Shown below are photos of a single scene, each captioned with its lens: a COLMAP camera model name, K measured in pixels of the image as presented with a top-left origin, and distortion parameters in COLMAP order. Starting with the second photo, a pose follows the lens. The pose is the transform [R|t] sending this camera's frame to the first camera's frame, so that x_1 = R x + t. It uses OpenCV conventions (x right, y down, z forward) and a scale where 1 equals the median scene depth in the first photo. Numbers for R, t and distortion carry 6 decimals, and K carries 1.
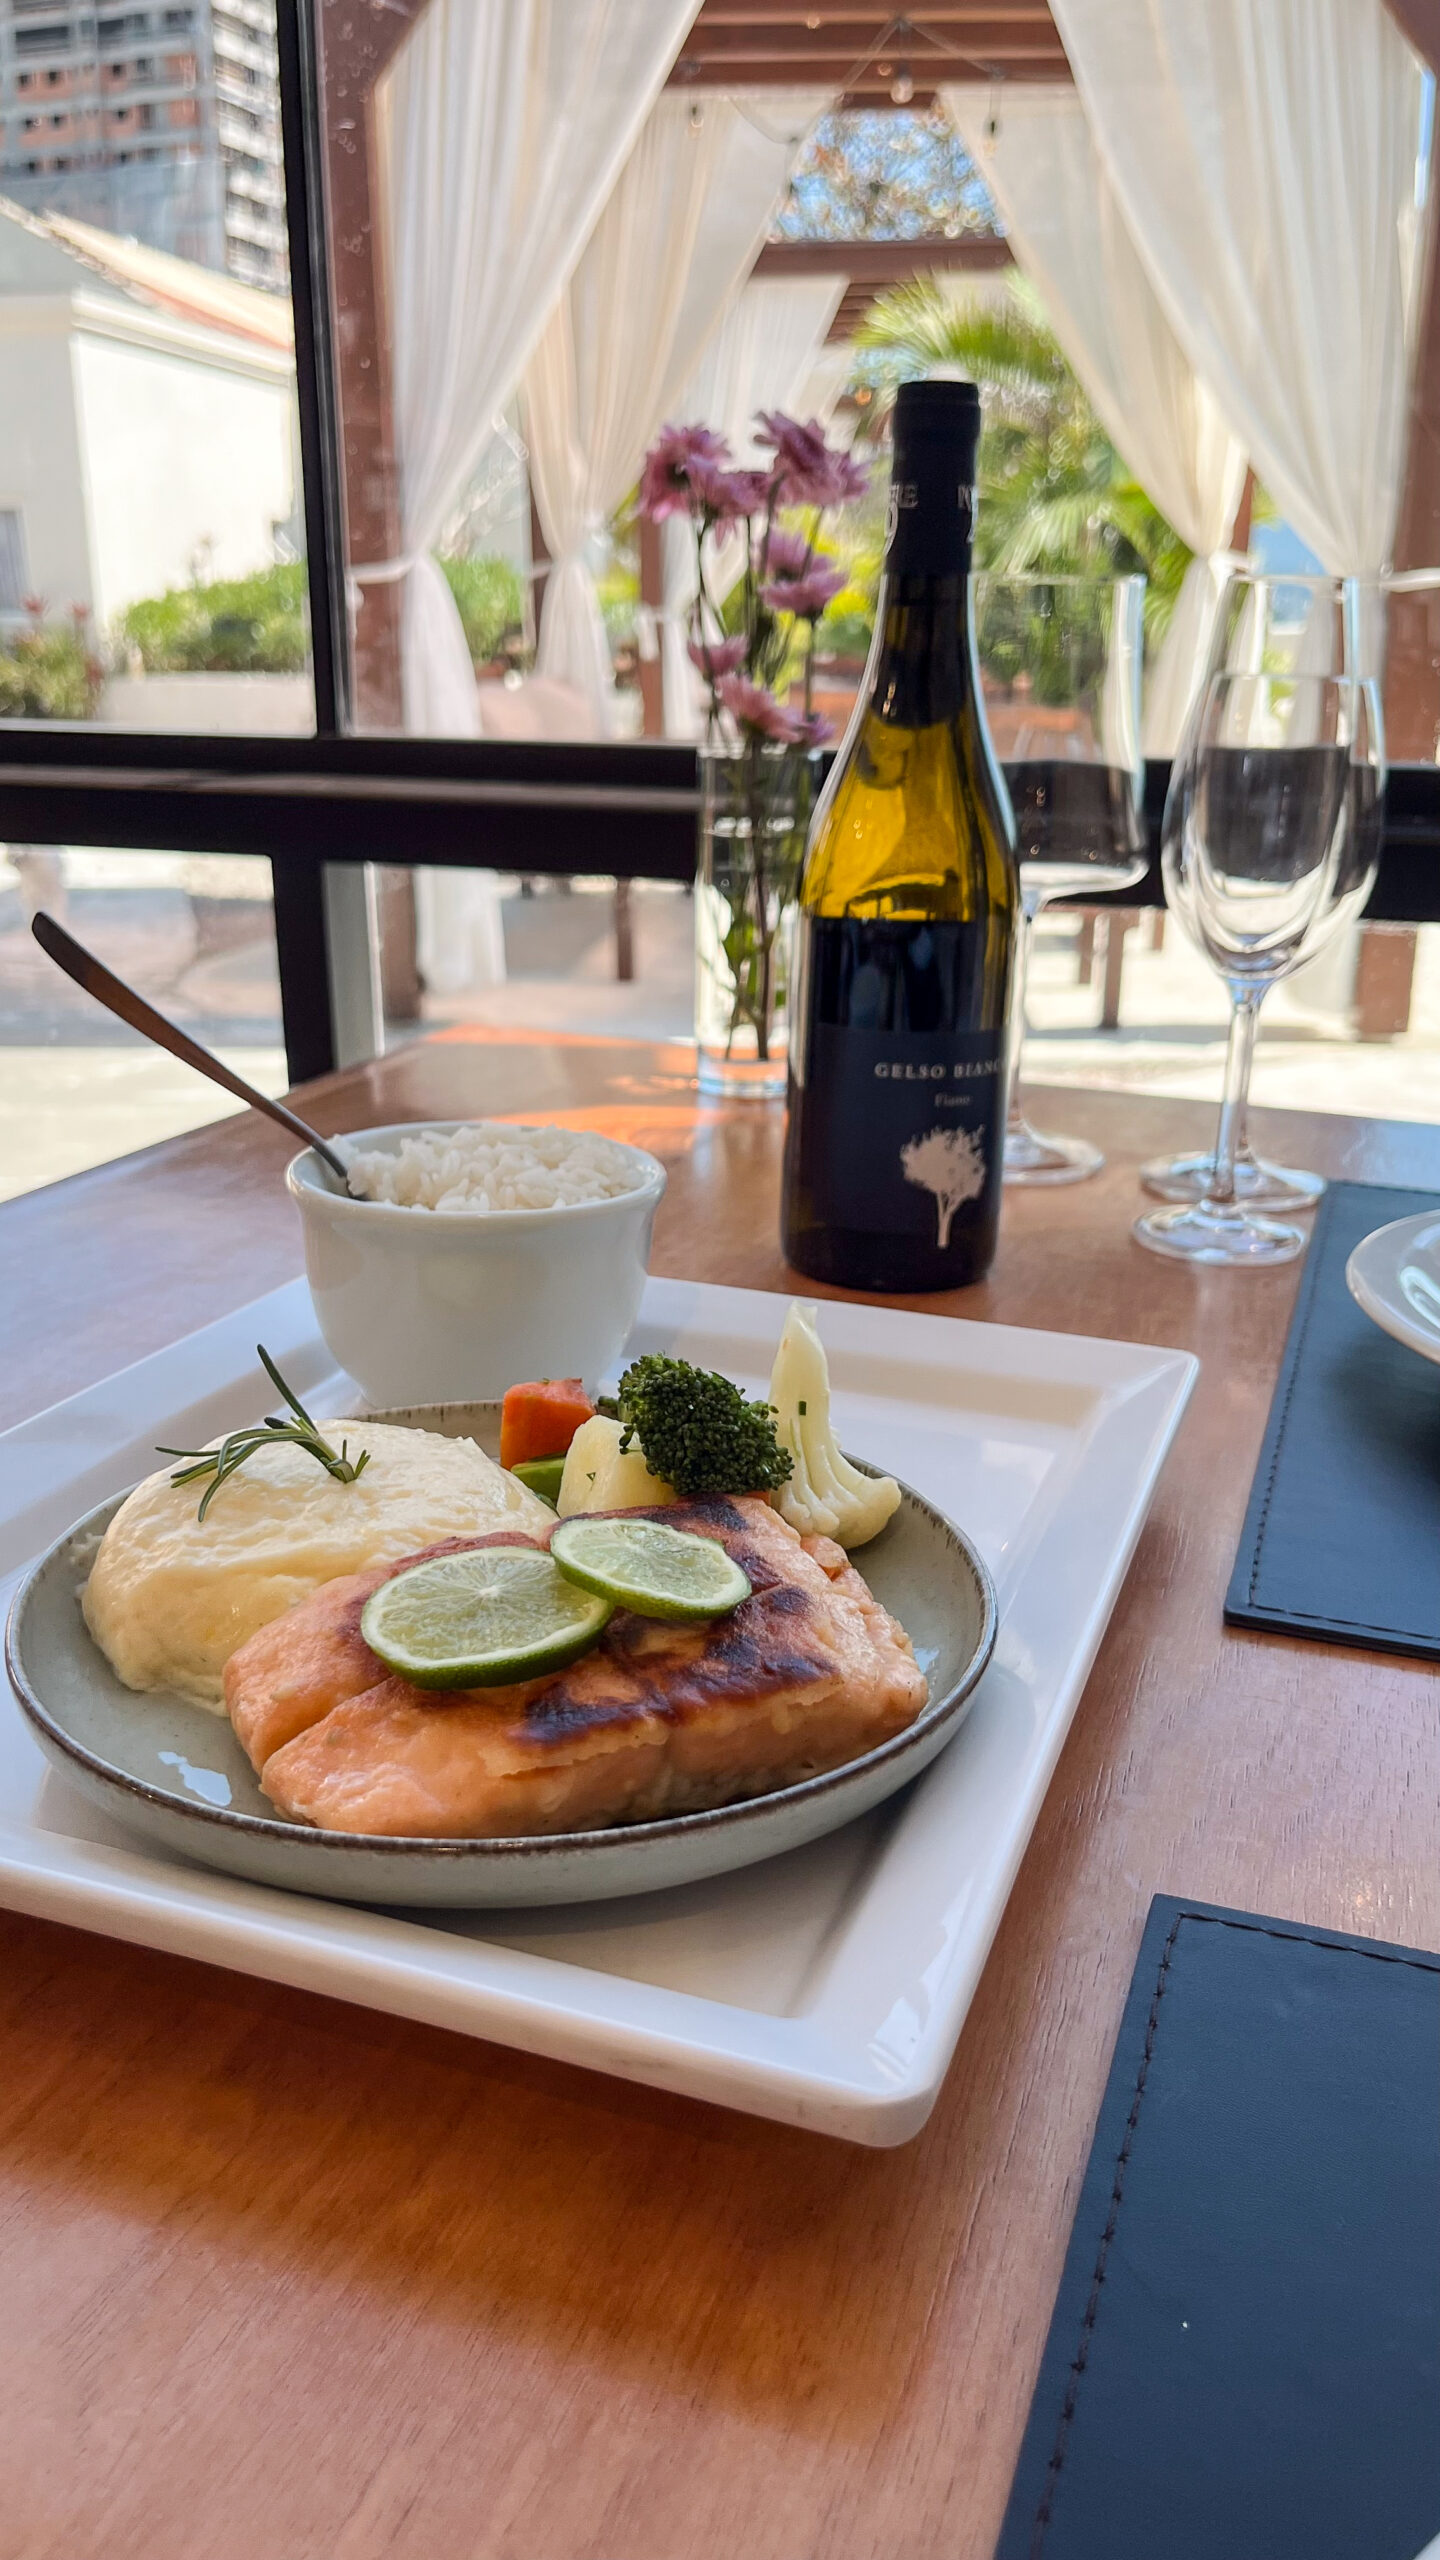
lens RADIAL K [[1890.2, 0, 710.6], [0, 1890.2, 1302.0], [0, 0, 1]] dist [0.009666, -0.045579]
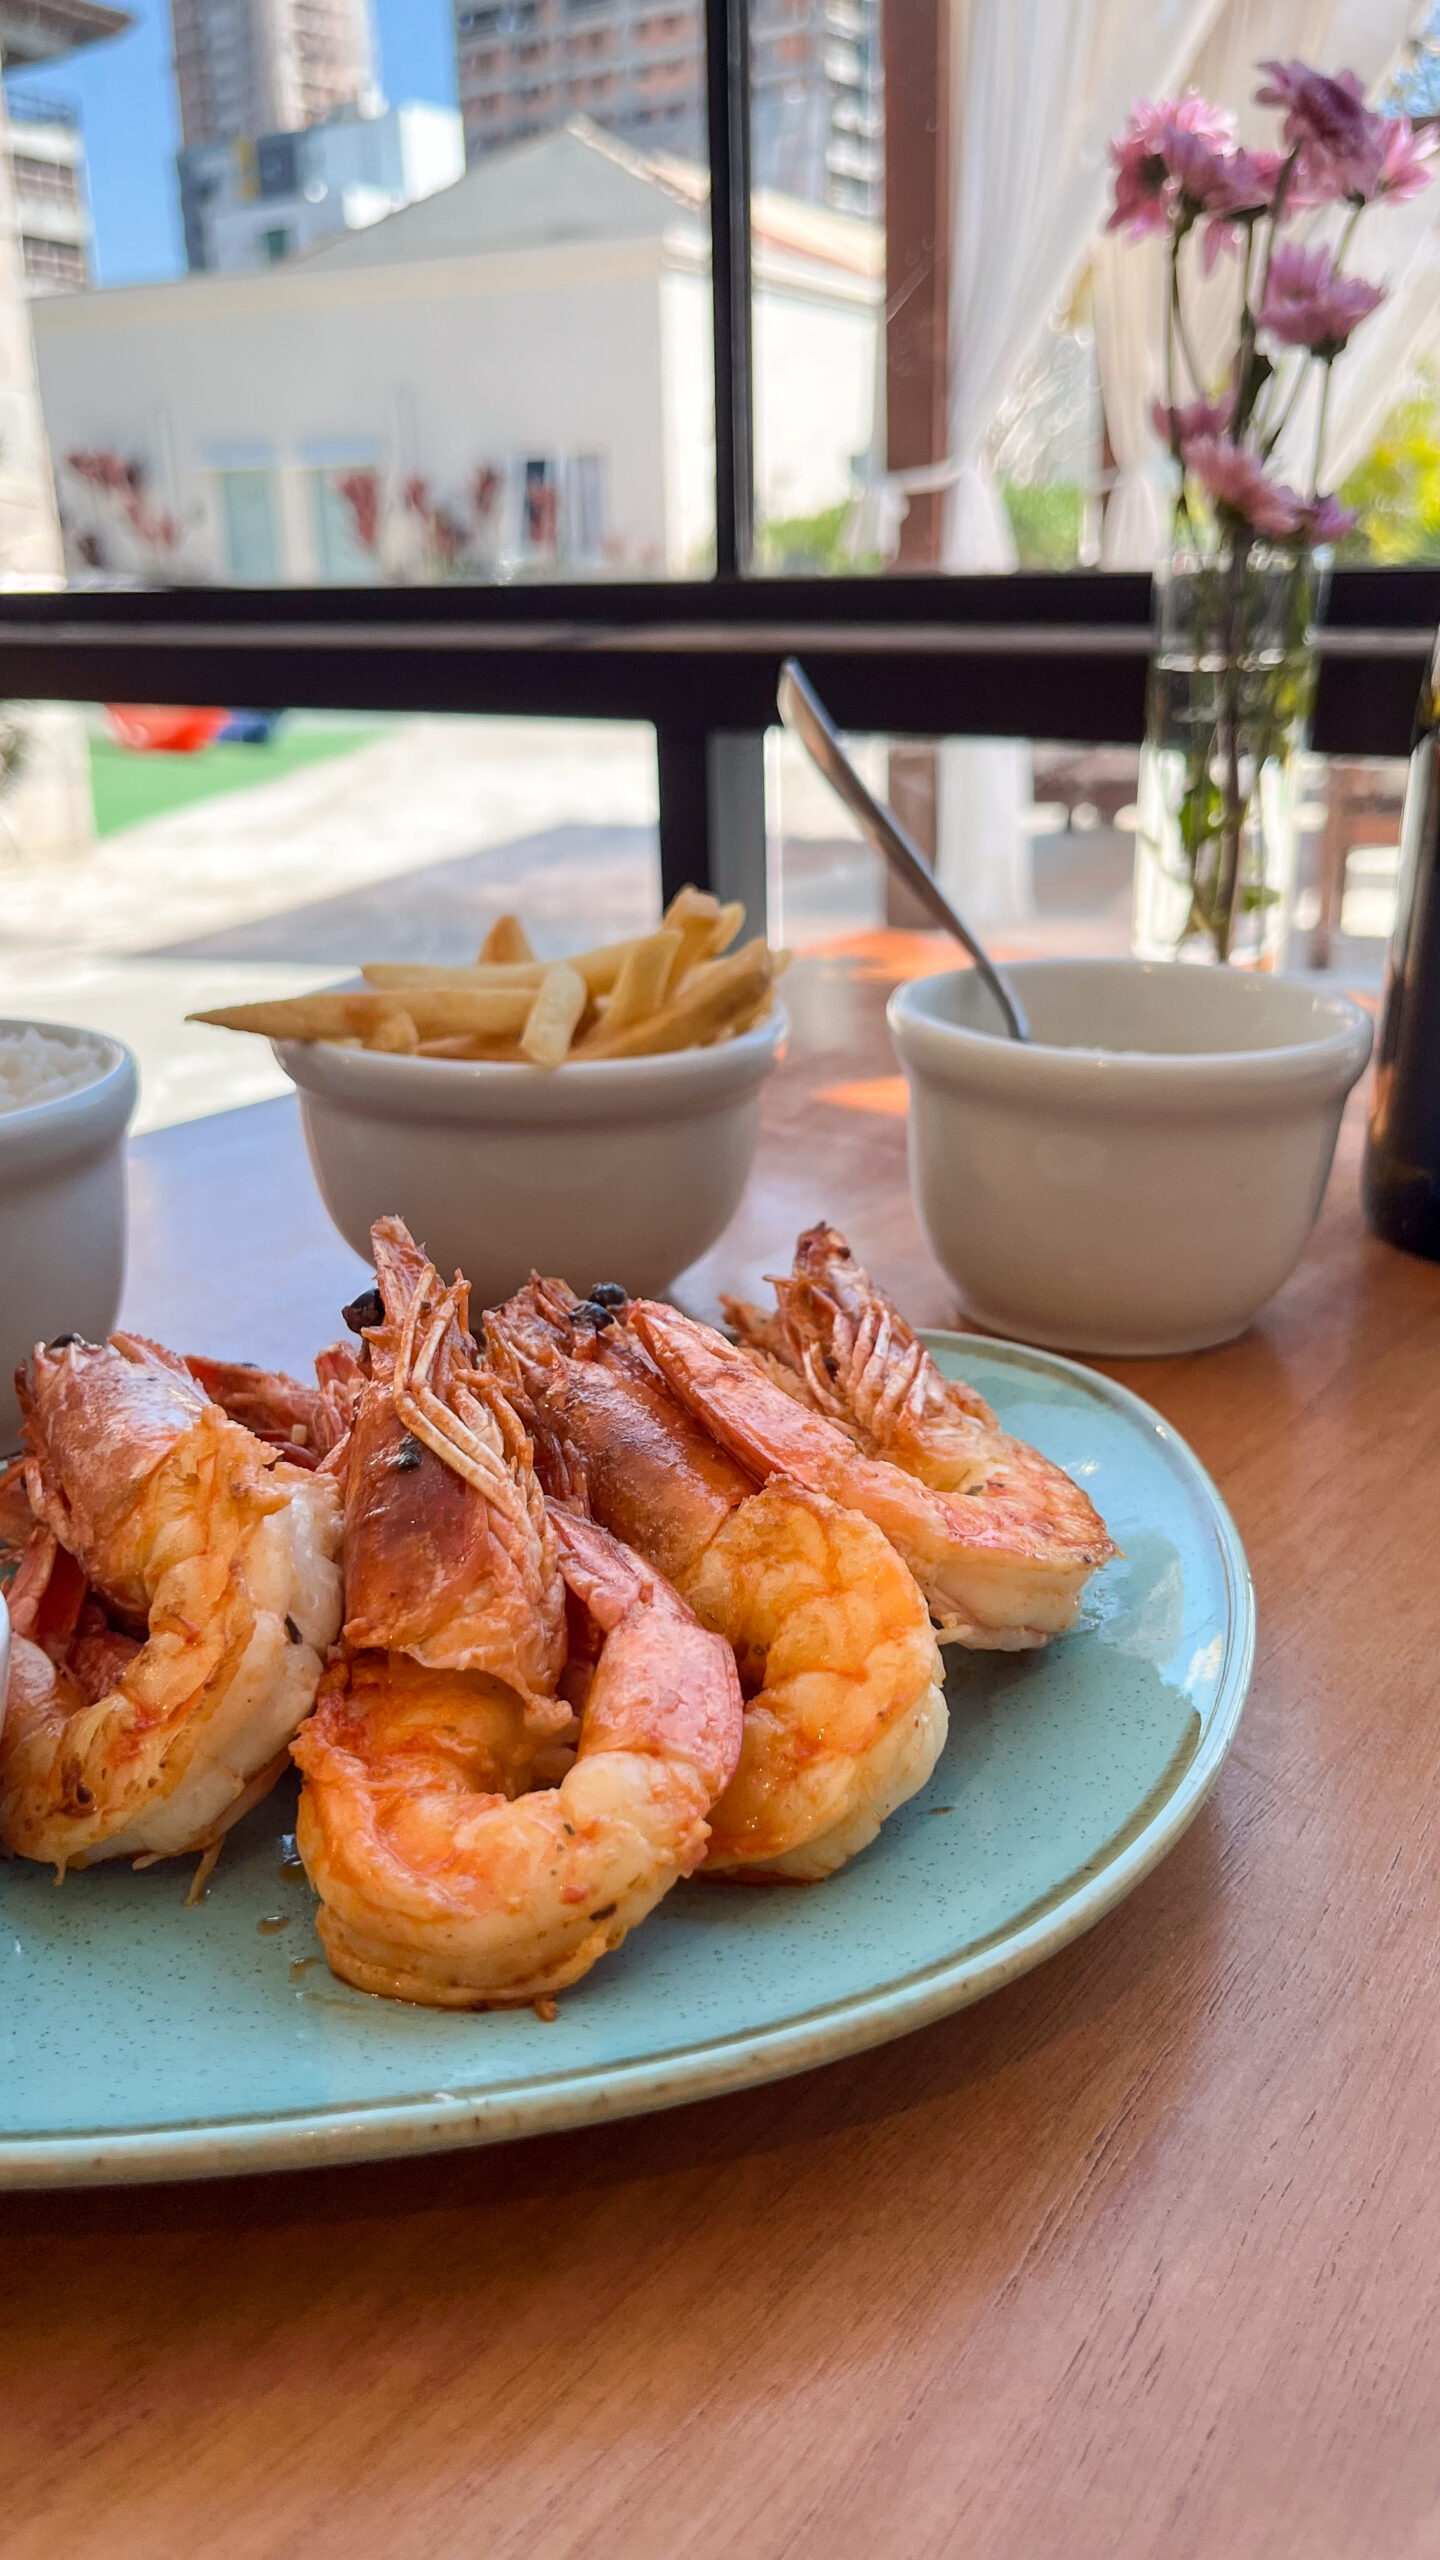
lens RADIAL K [[1890.2, 0, 721.5], [0, 1890.2, 1281.0], [0, 0, 1]] dist [0.009666, -0.045579]
pose [[0.959647, 0.077494, -0.270319, 0.049823], [-0.073382, 0.996983, 0.025299, -0.017315], [0.271464, -0.004442, 0.962438, 0.243496]]
